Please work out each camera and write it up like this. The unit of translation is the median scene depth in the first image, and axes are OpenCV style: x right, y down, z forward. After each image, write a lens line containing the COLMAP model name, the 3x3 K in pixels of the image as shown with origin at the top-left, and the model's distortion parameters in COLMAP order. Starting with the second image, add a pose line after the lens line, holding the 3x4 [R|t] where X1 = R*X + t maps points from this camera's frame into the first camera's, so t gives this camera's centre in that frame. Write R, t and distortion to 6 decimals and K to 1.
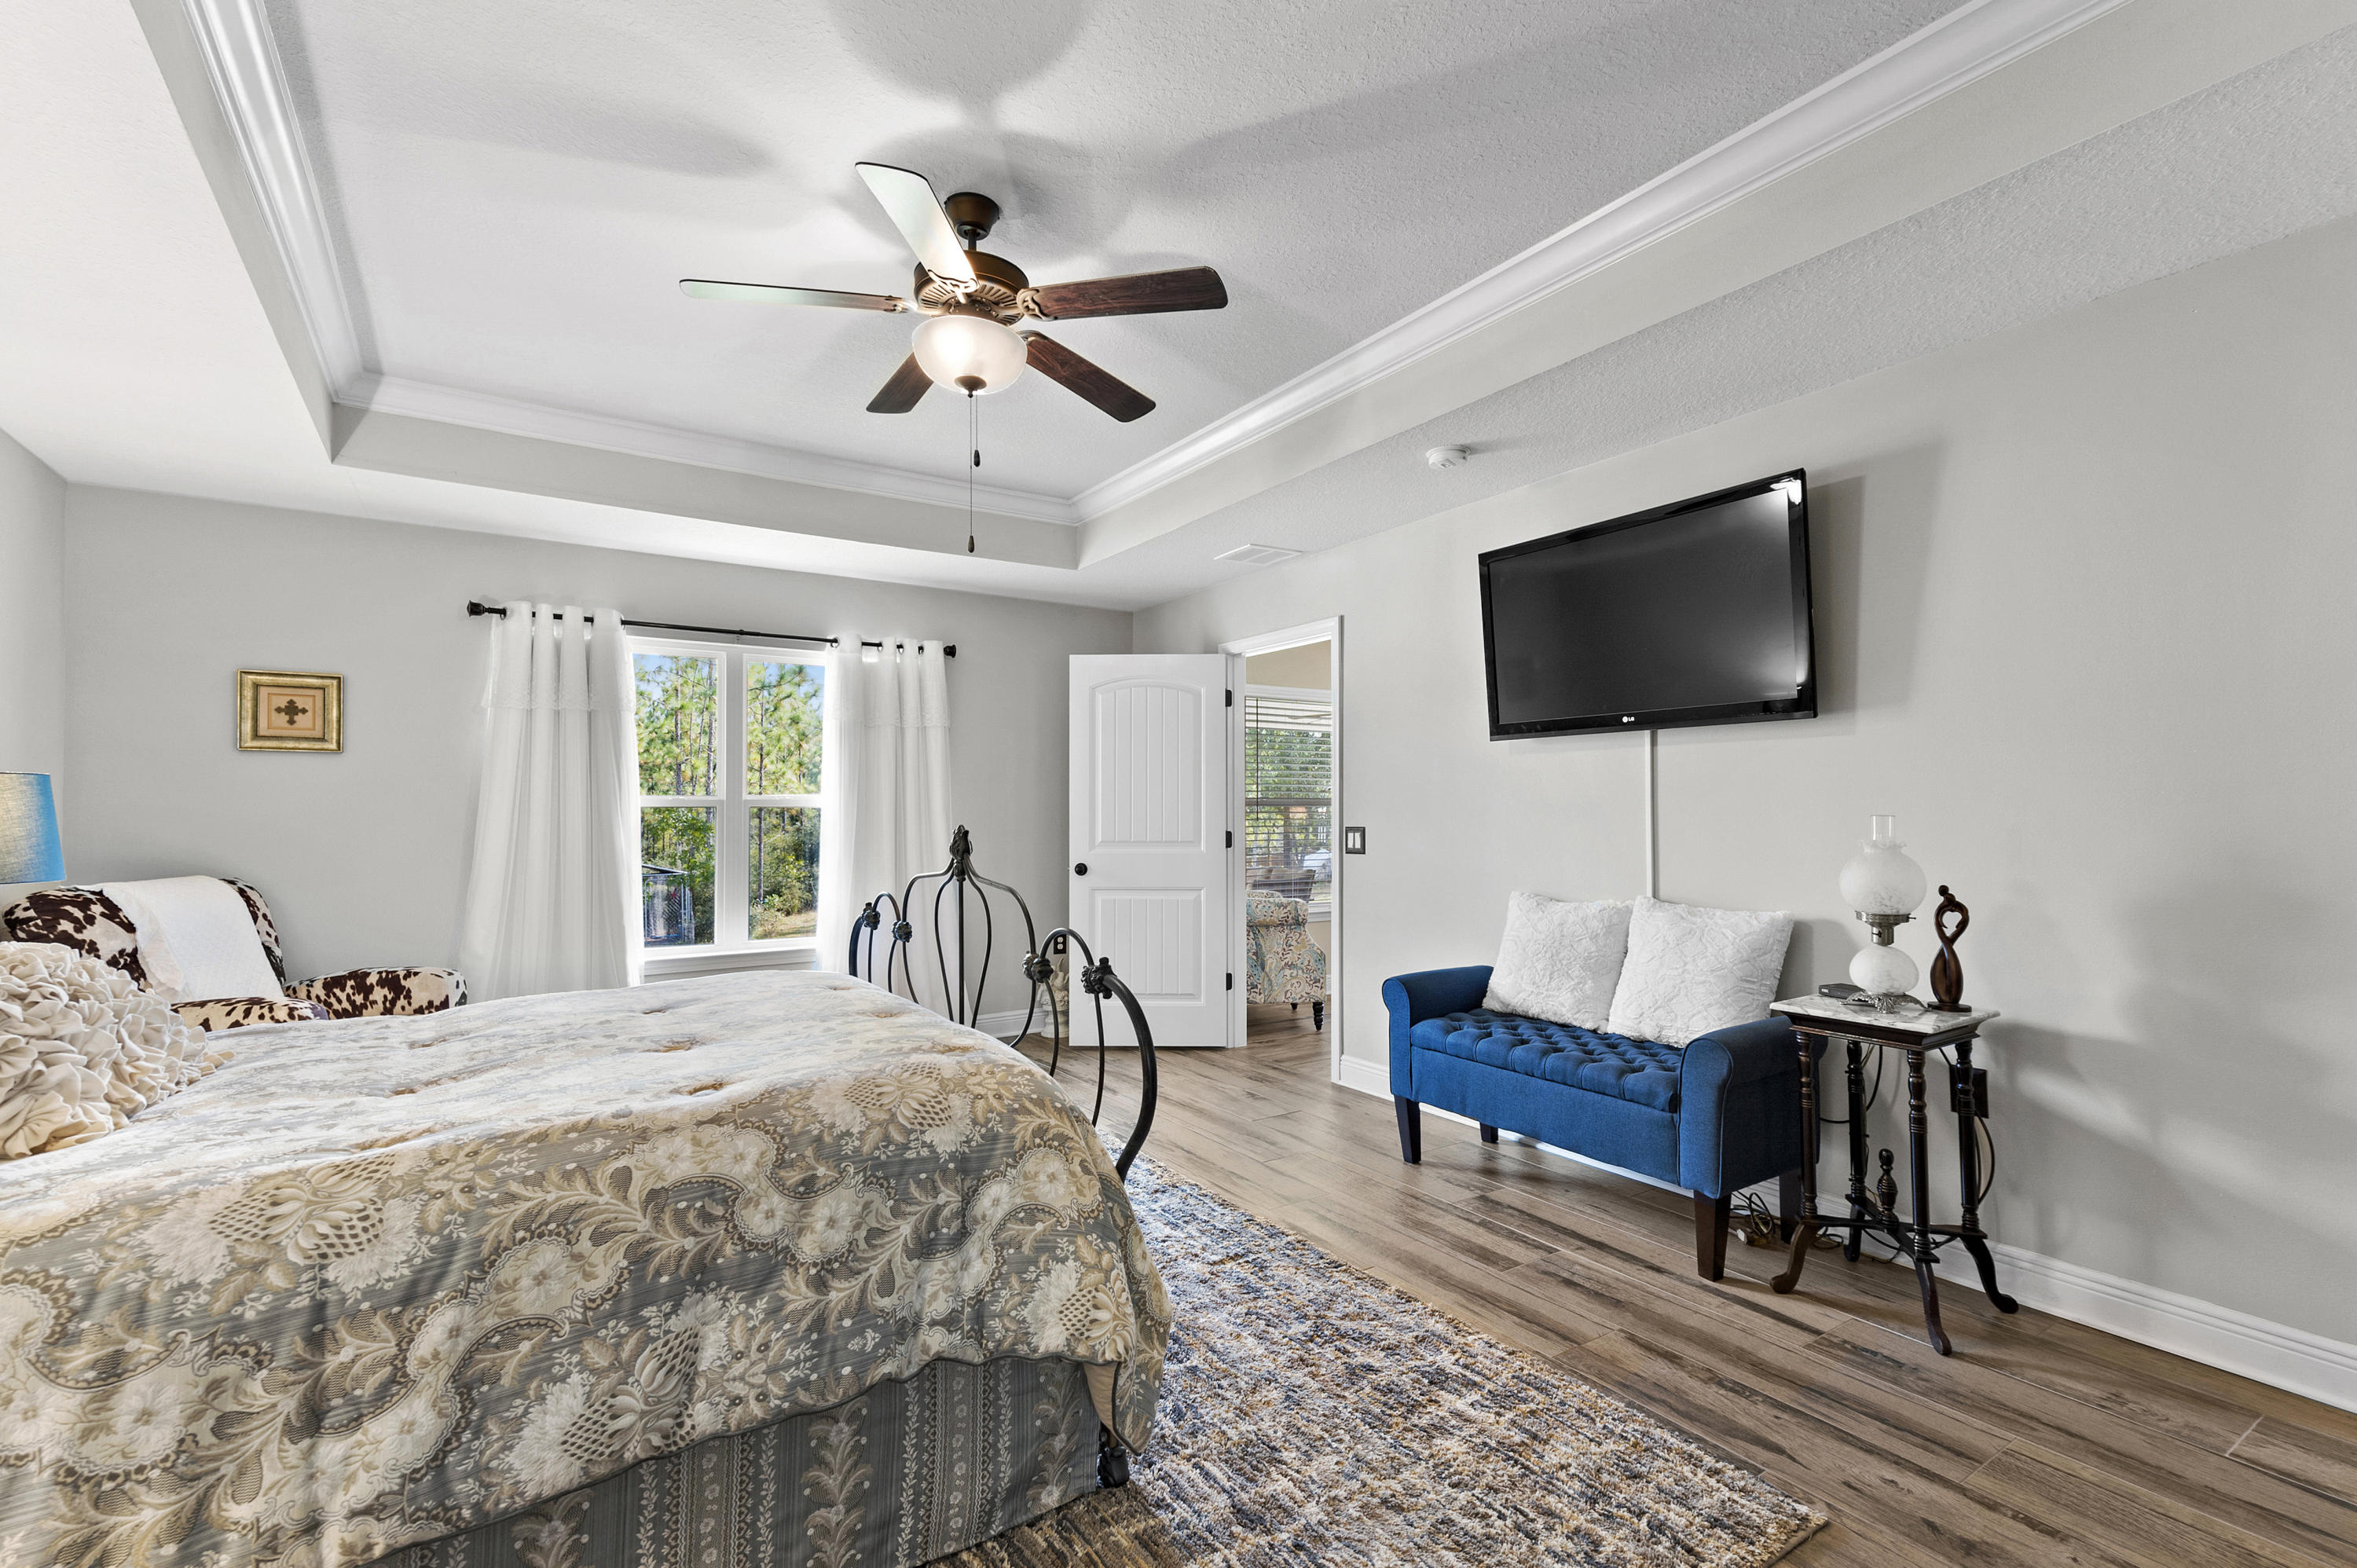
lens RADIAL K [[1055.9, 0, 1177.0], [0, 1055.9, 788.6], [0, 0, 1]] dist [0.015223, -0.000060]
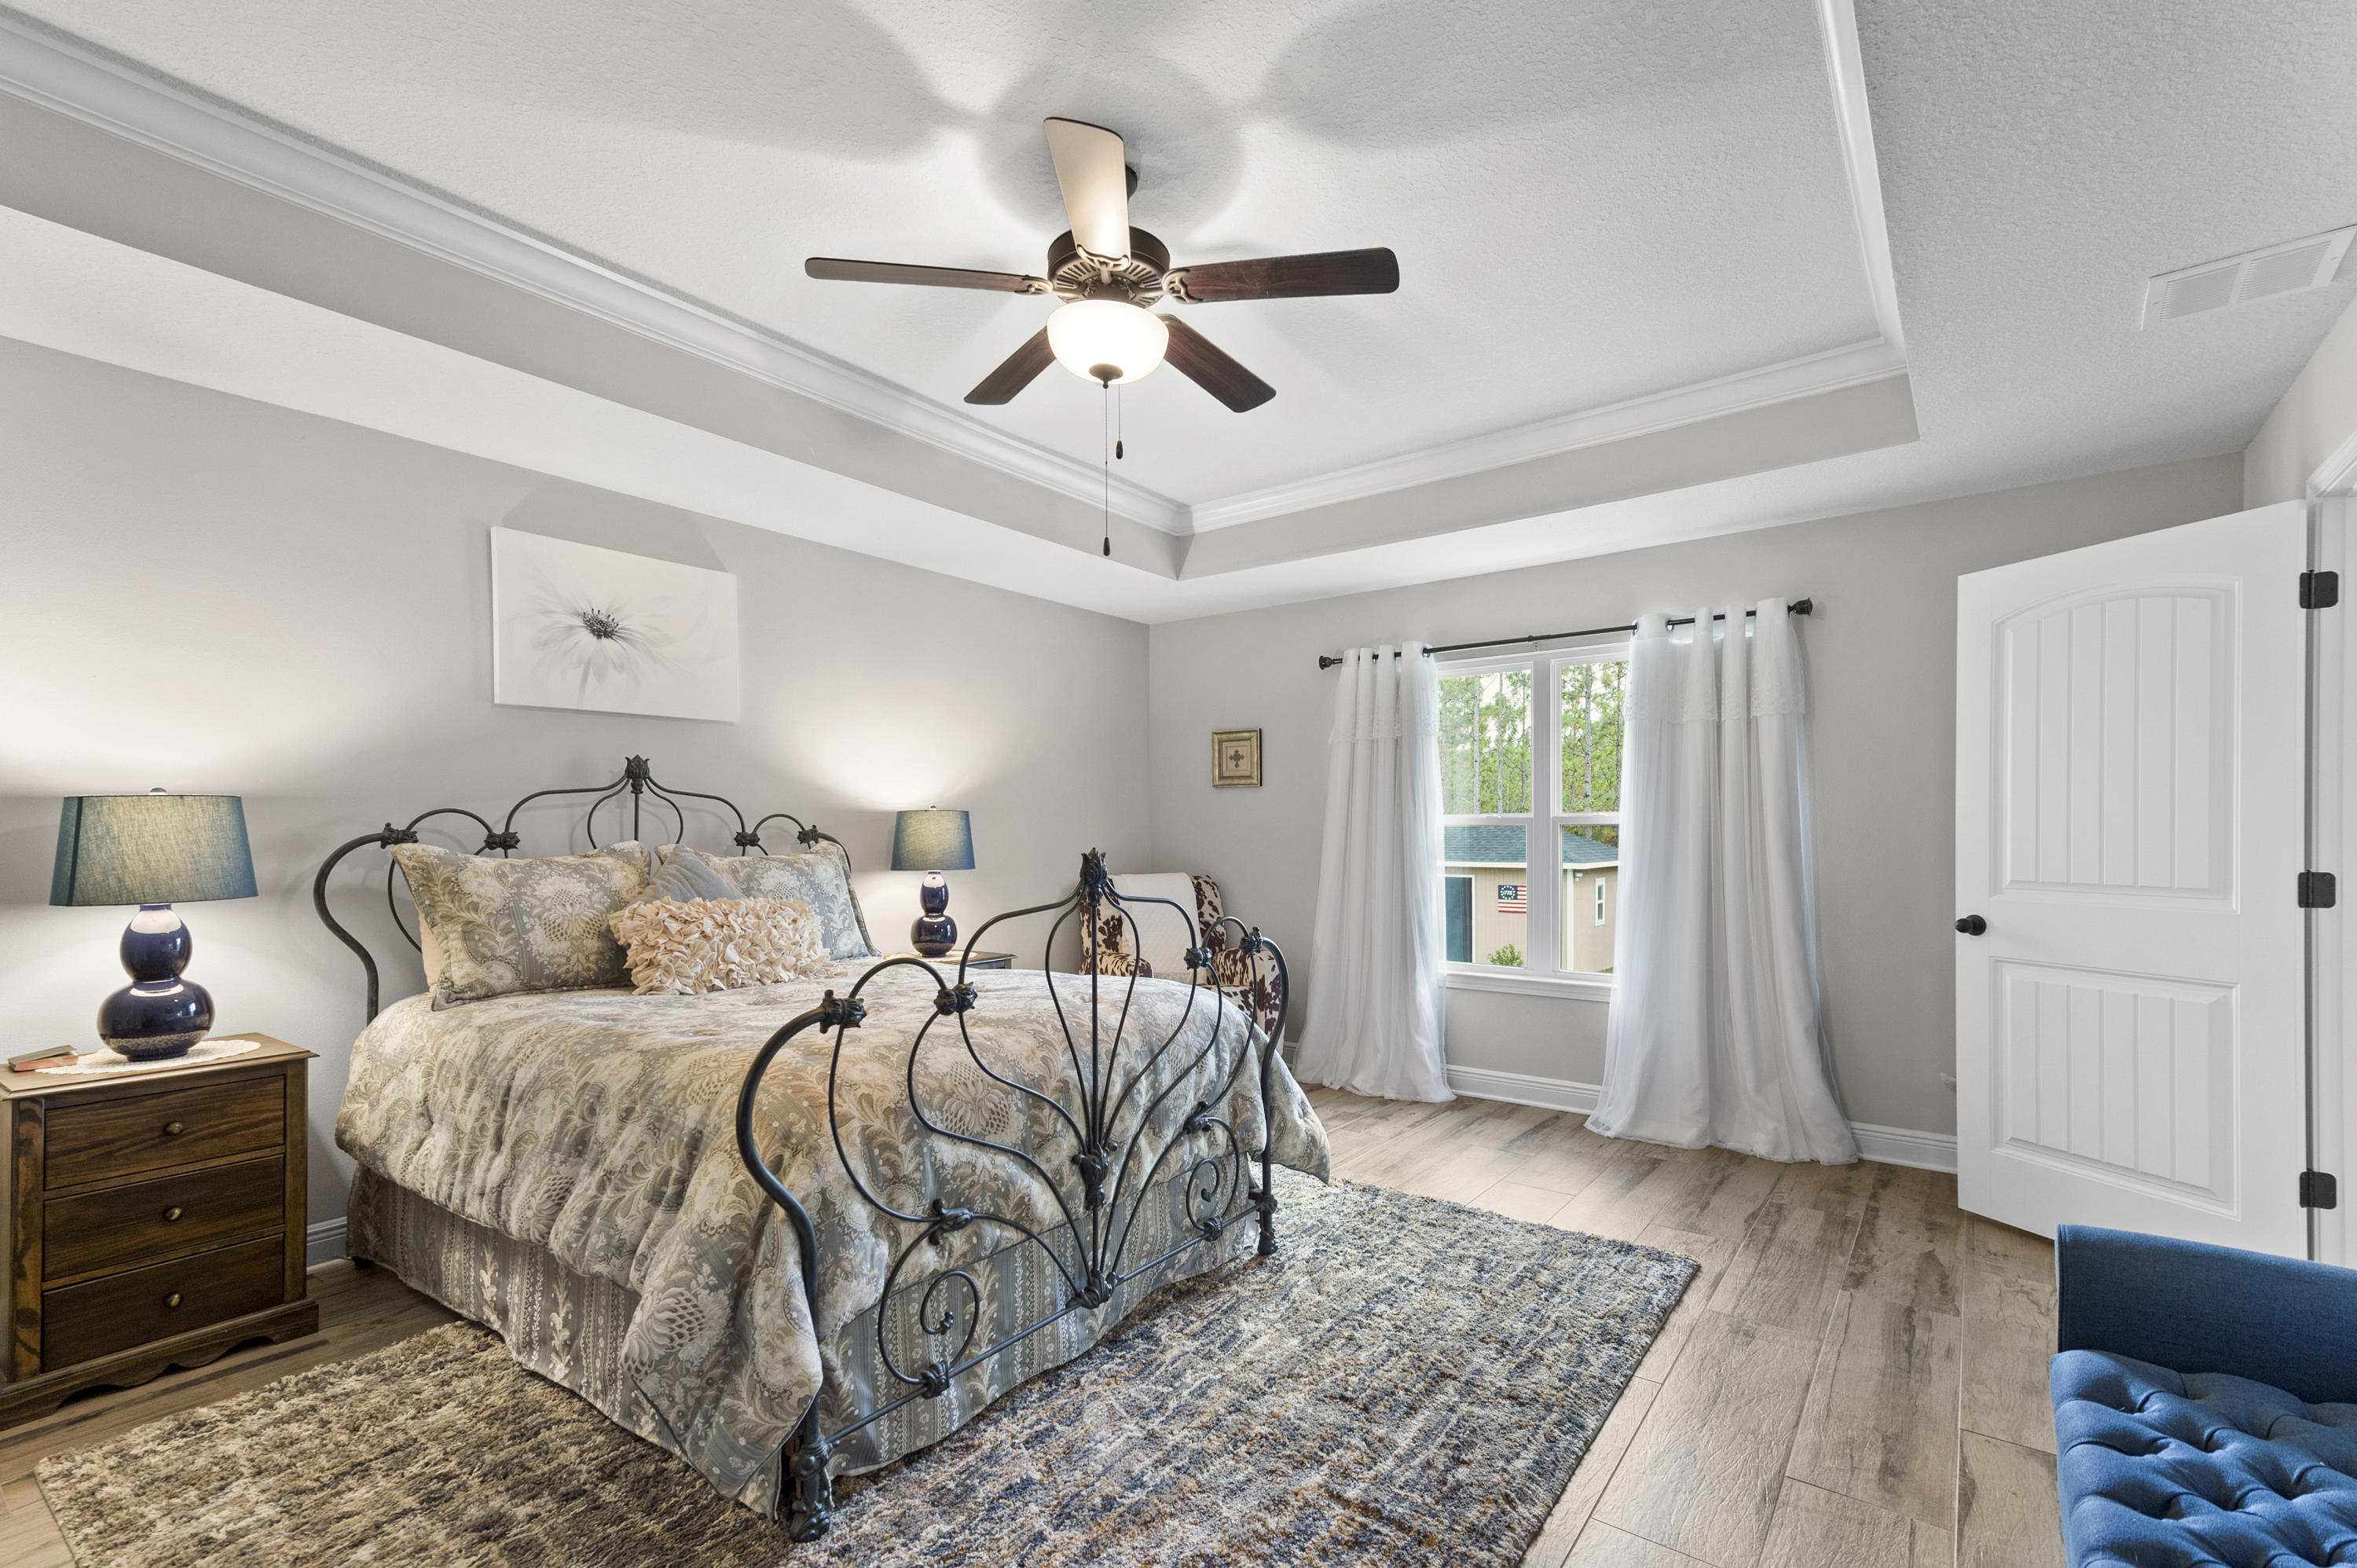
lens RADIAL K [[1058.7, 0, 1173.5], [0, 1058.7, 830.8], [0, 0, 1]] dist [0.024725, 0.000050]
pose [[0.325200, 0.002363, -0.945642, 1.142524], [0.023422, 0.999670, 0.010552, 0.014696], [0.945355, -0.025580, 0.325037, 1.200625]]
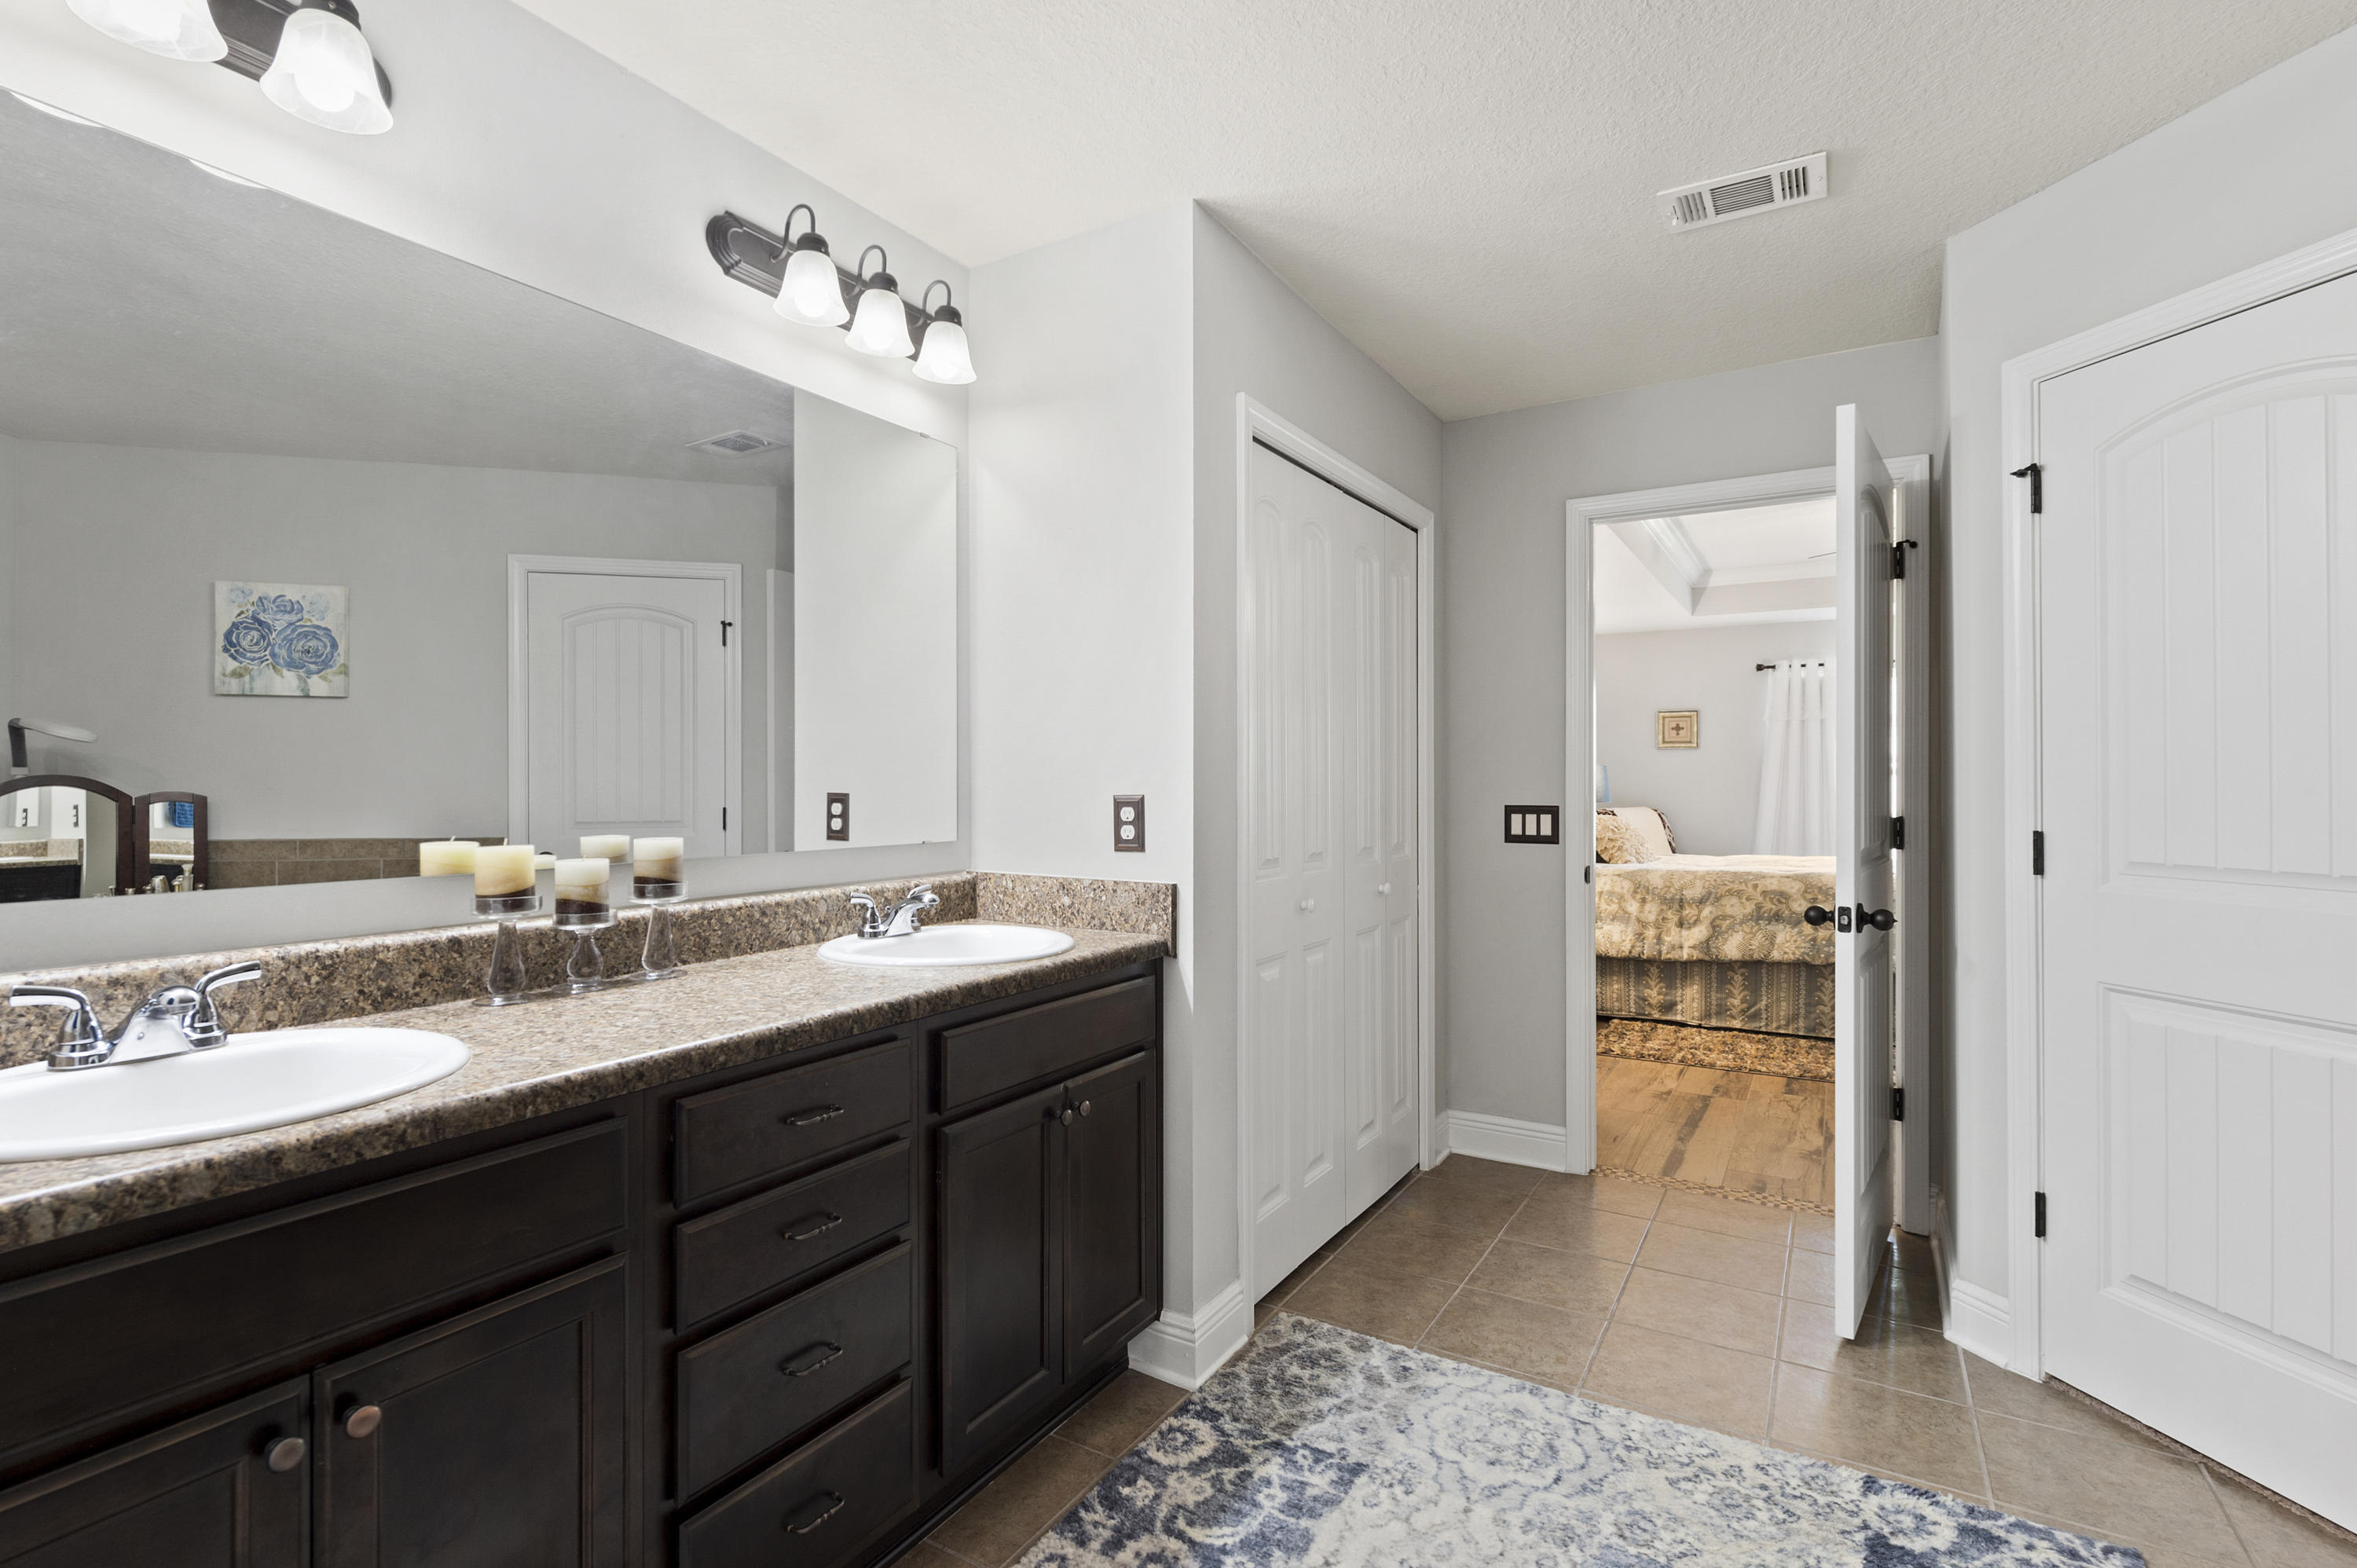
lens RADIAL K [[1085.0, 0, 1194.9], [0, 1085.0, 766.8], [0, 0, 1]] dist [0.015510, -0.009454]
pose [[0.437062, -0.003363, -0.899425, 1.675751], [0.018867, 0.999807, 0.005430, -0.064820], [0.899233, -0.019343, 0.437041, -1.954006]]
